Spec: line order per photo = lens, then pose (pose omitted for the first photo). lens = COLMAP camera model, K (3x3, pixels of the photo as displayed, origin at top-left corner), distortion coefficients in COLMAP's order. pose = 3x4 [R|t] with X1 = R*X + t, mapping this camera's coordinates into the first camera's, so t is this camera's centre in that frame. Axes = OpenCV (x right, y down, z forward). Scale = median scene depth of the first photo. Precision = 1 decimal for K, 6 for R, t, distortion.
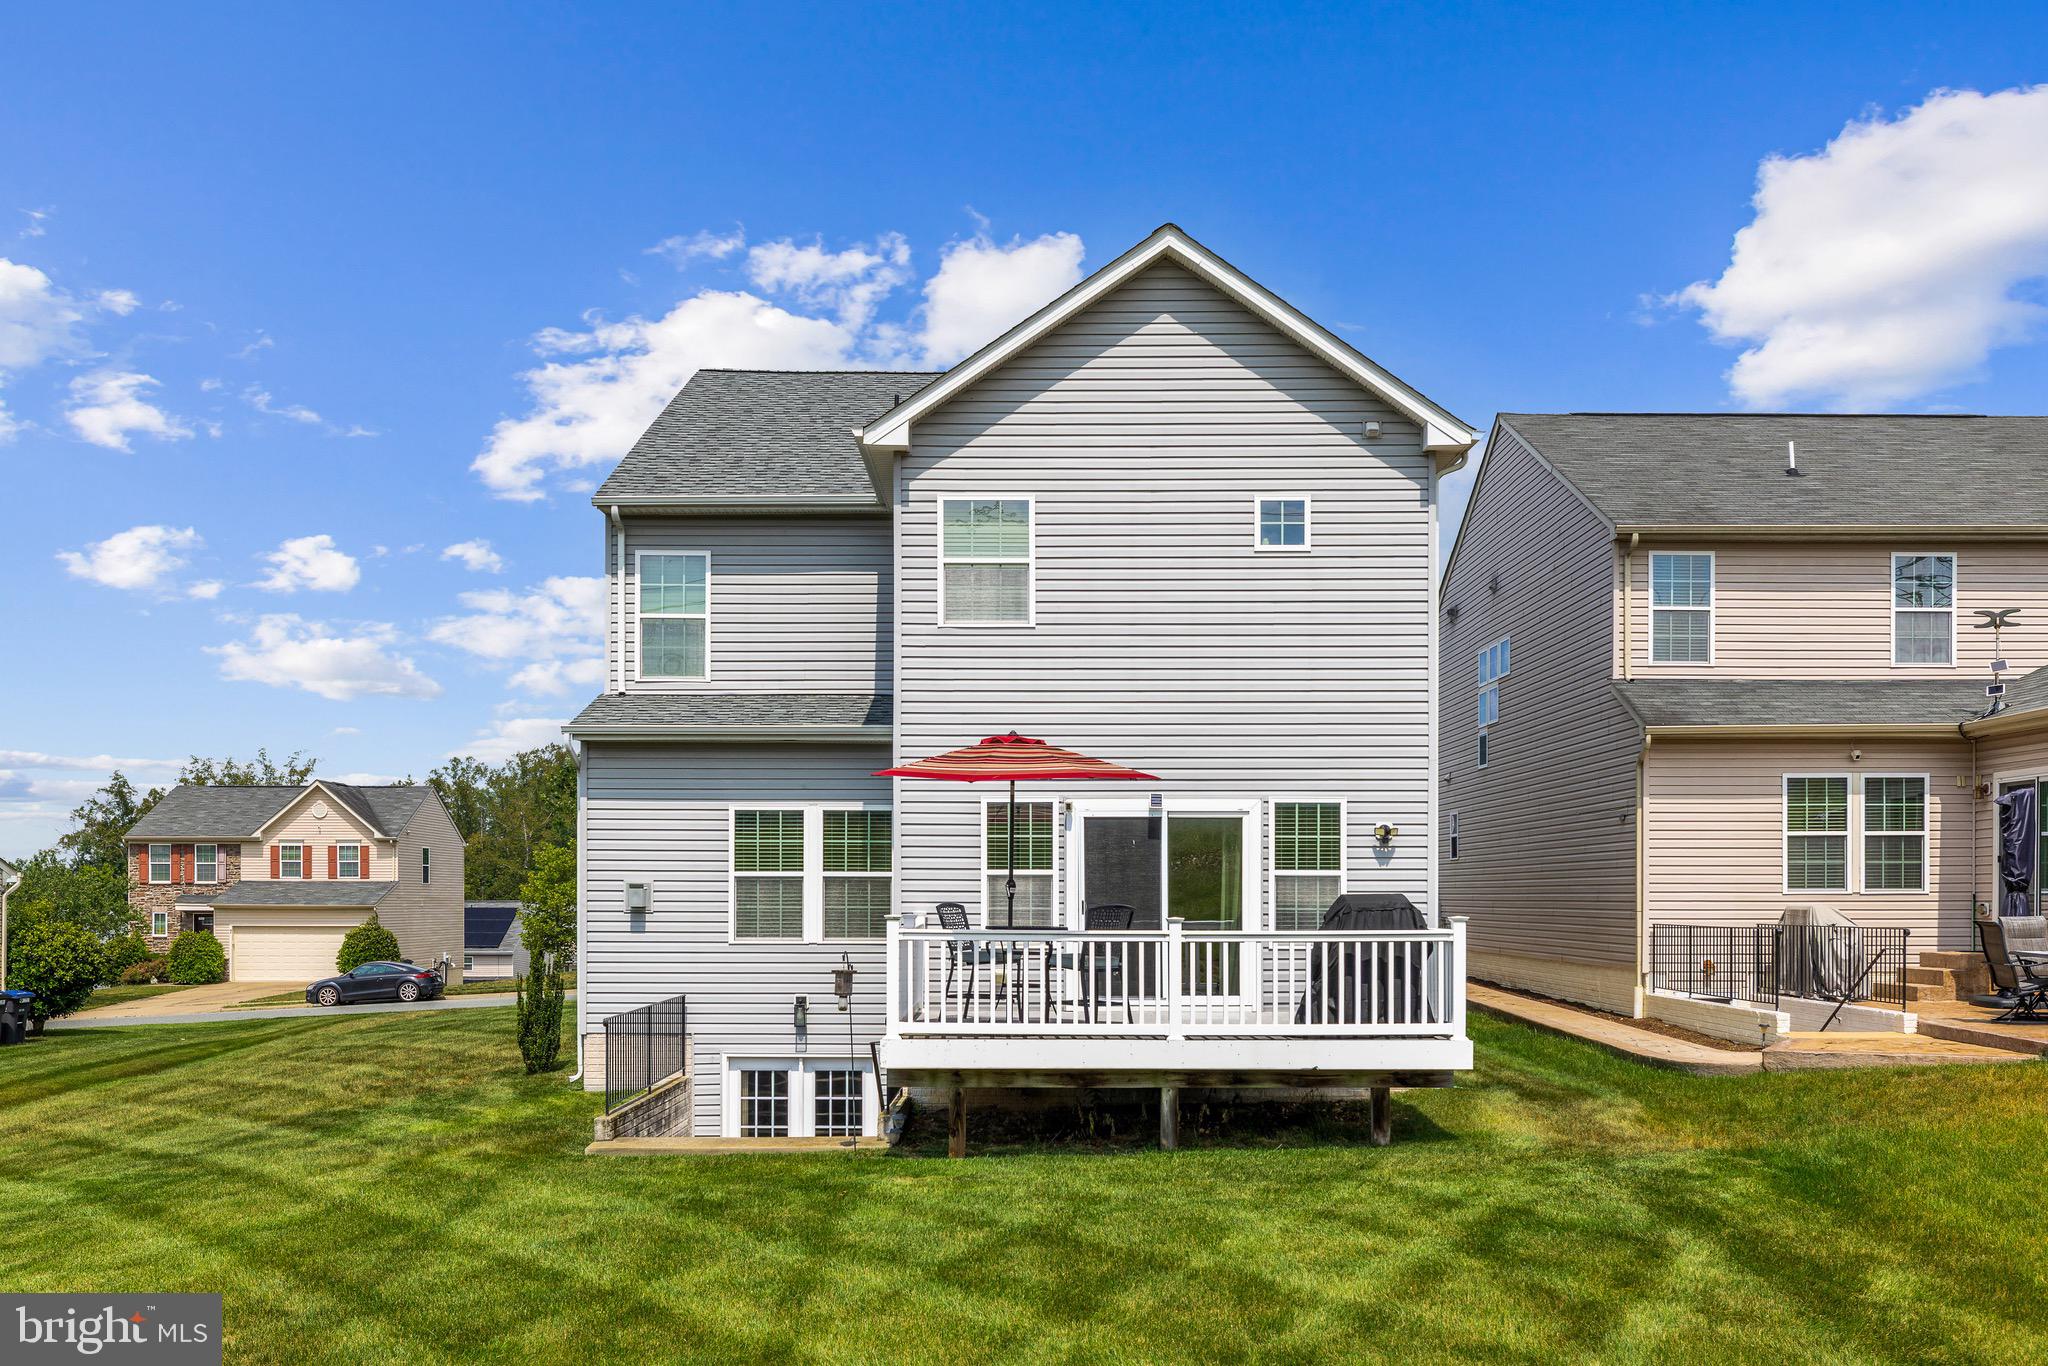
lens RADIAL K [[1837.2, 0, 1032.2], [0, 1837.2, 895.0], [0, 0, 1]] dist [-0.007997, 0.003230]
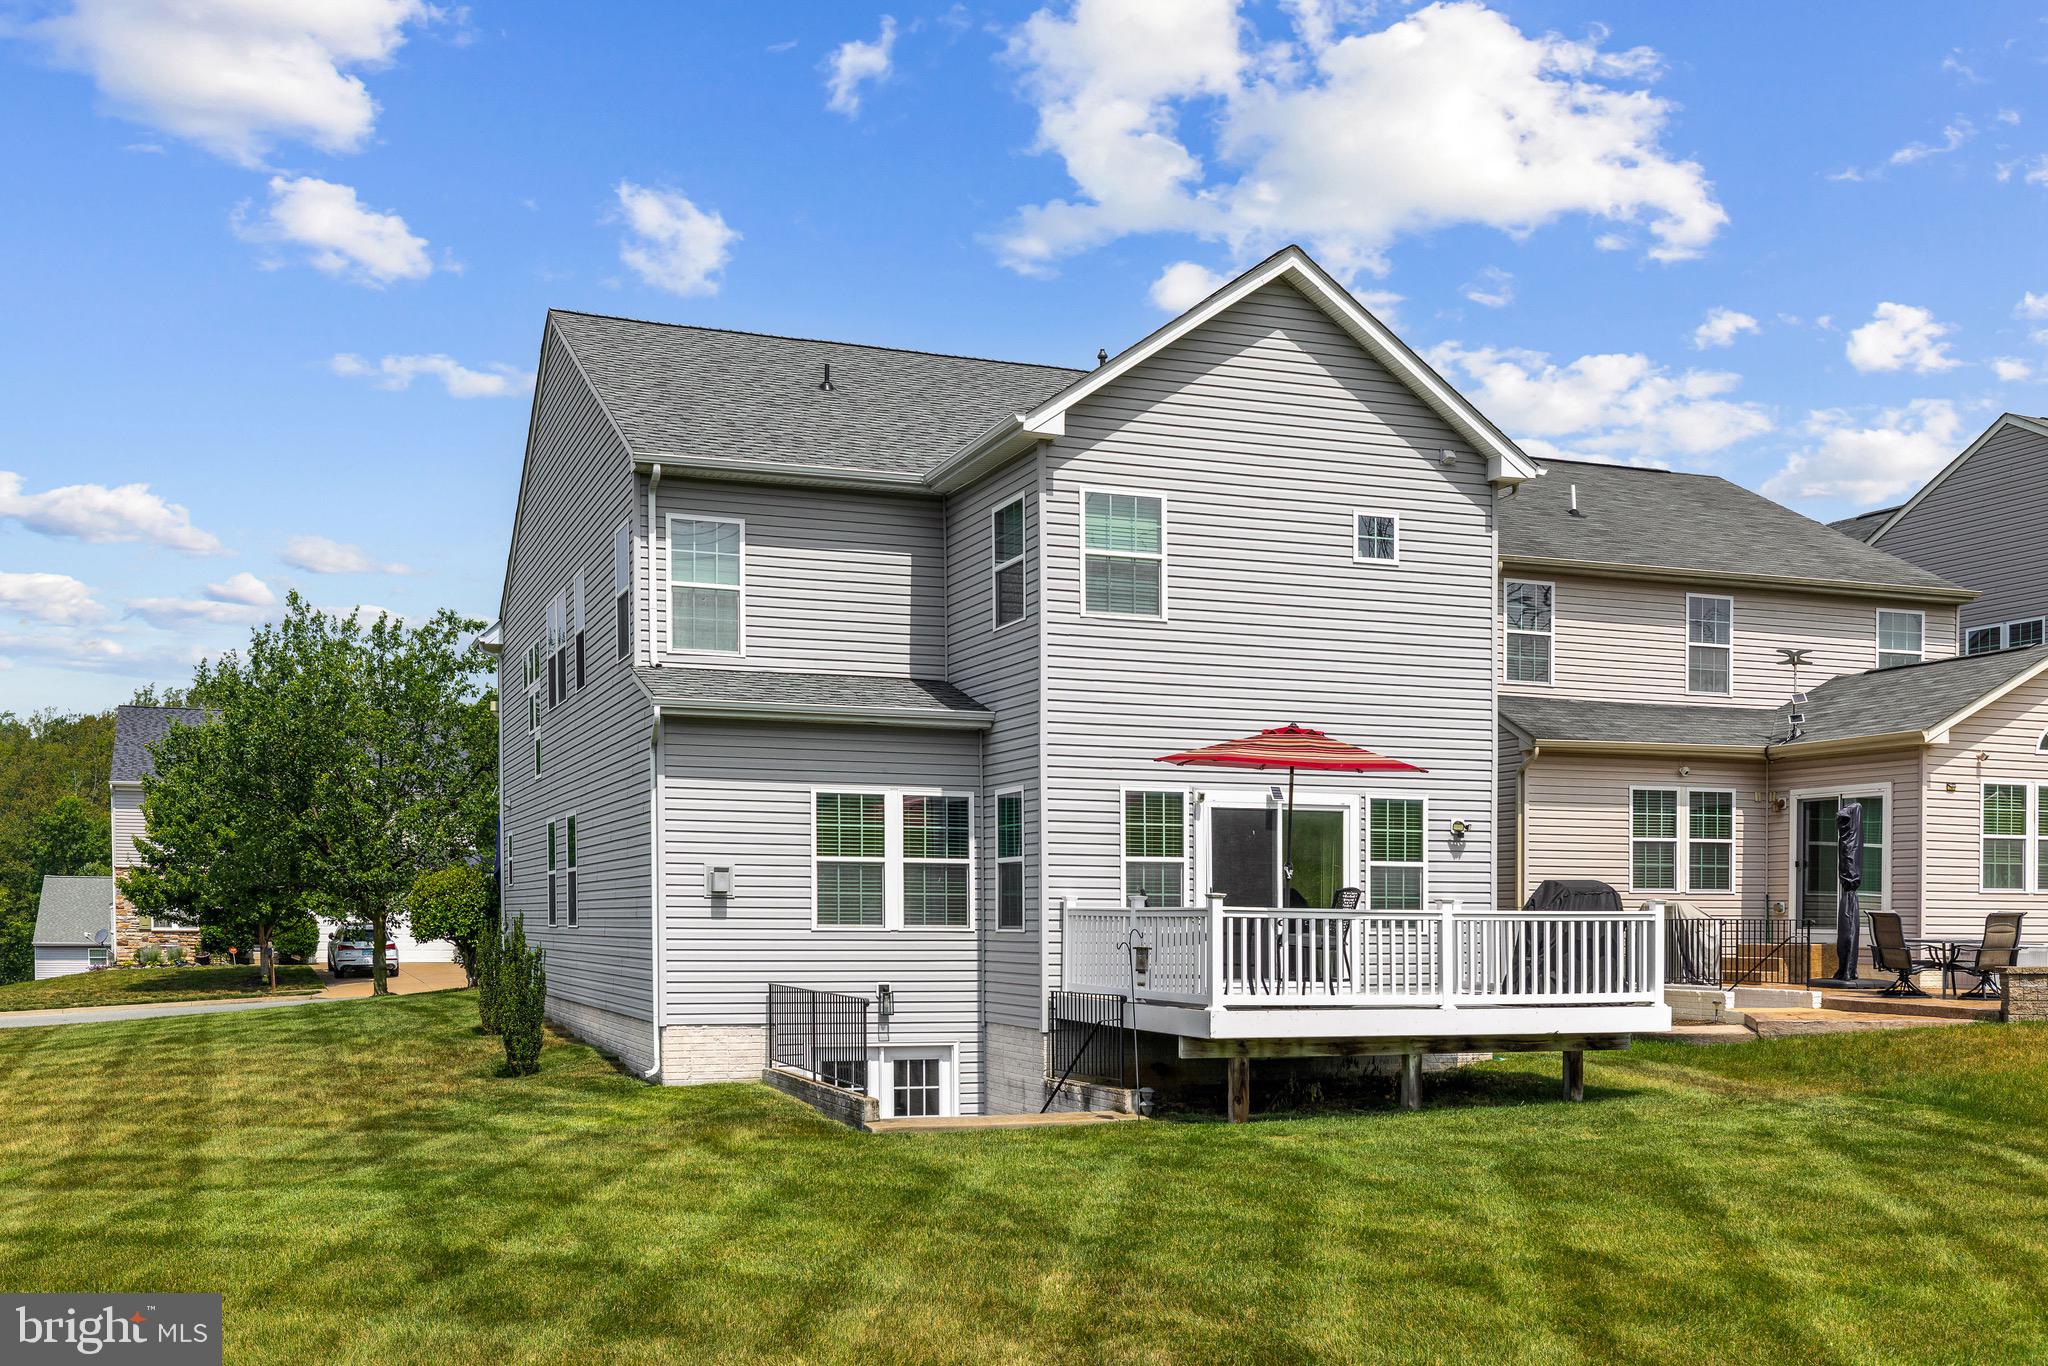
lens RADIAL K [[2032.0, 0, 1012.3], [0, 2032.0, 963.8], [0, 0, 1]] dist [-0.002606, 0.002822]
pose [[0.936584, -0.003110, 0.350428, -0.440654], [-0.005231, 0.999725, 0.022855, 0.018874], [-0.350403, -0.023239, 0.936311, -0.040710]]
